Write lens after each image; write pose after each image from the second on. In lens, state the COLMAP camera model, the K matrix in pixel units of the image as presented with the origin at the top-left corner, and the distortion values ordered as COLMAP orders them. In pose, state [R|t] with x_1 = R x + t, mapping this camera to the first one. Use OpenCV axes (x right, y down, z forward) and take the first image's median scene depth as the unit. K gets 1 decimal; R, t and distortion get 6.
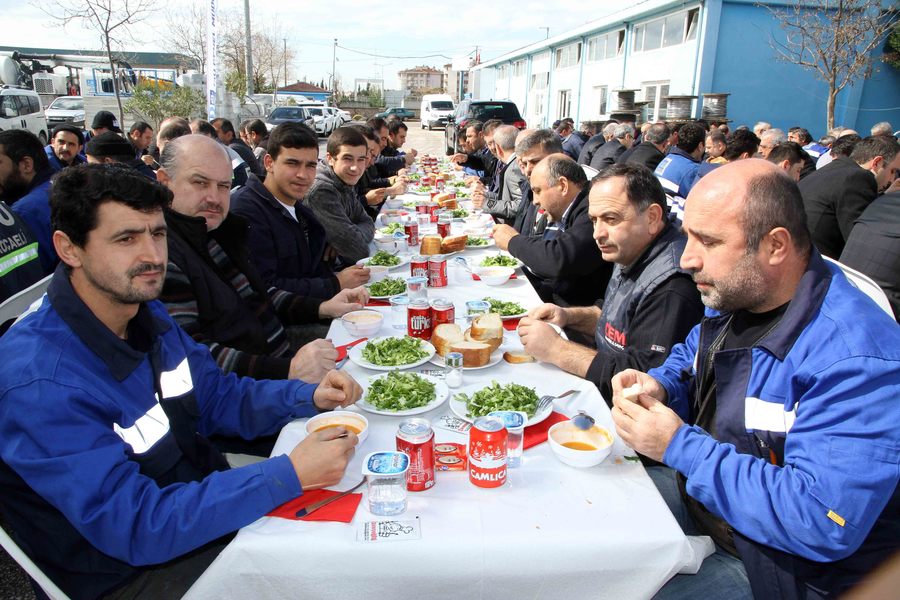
lens RADIAL K [[649.5, 0, 448.4], [0, 649.5, 294.3], [0, 0, 1]] dist [-0.109319, 0.102161]
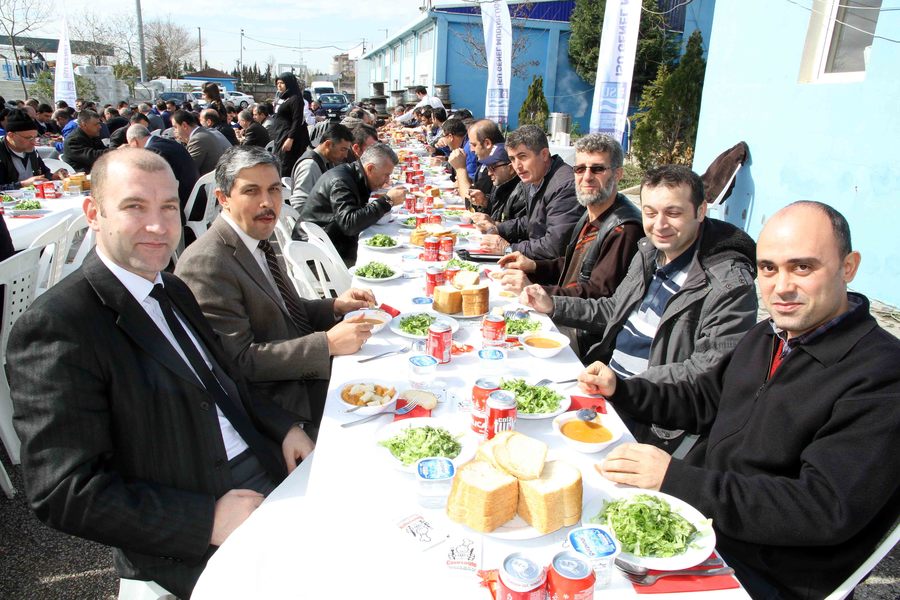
lens RADIAL K [[652.7, 0, 445.7], [0, 652.7, 298.0], [0, 0, 1]] dist [-0.118396, 0.120416]
pose [[0.997042, -0.009242, 0.076302, 0.168949], [0.007244, 0.999625, 0.026423, 0.075927], [-0.076517, -0.025792, 0.996735, -0.274466]]
